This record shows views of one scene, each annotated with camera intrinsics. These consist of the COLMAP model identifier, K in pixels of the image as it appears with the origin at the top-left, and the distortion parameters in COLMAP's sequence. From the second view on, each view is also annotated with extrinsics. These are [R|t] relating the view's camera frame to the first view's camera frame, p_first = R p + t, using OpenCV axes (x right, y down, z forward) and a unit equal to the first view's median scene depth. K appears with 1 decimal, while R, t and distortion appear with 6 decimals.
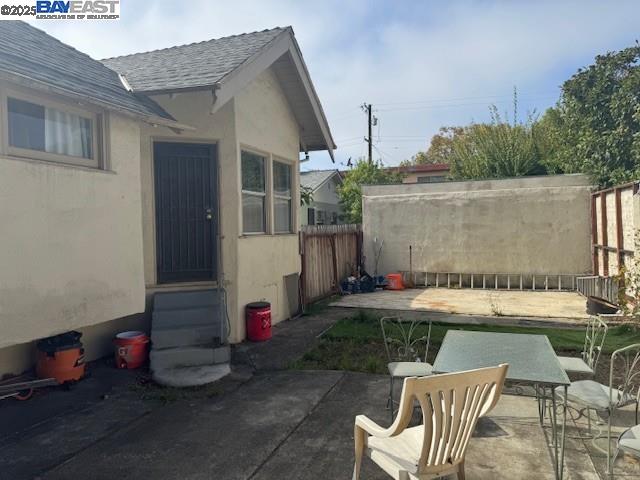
lens RADIAL K [[448.0, 0, 341.7], [0, 448.0, 220.4], [0, 0, 1]] dist [0.038421, -0.037187]
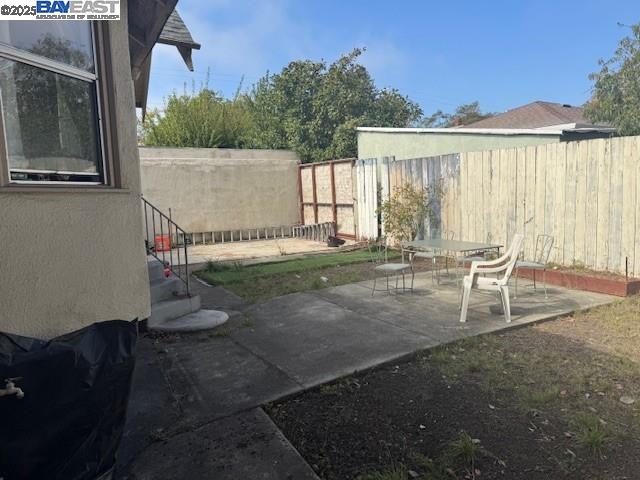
lens RADIAL K [[448.0, 0, 322.6], [0, 448.0, 241.9], [0, 0, 1]] dist [0.038421, -0.037187]
pose [[0.639978, -0.084866, 0.763692, -0.439844], [-0.001467, 0.993745, 0.111660, 0.017167], [-0.768392, -0.072580, 0.635851, 0.049743]]
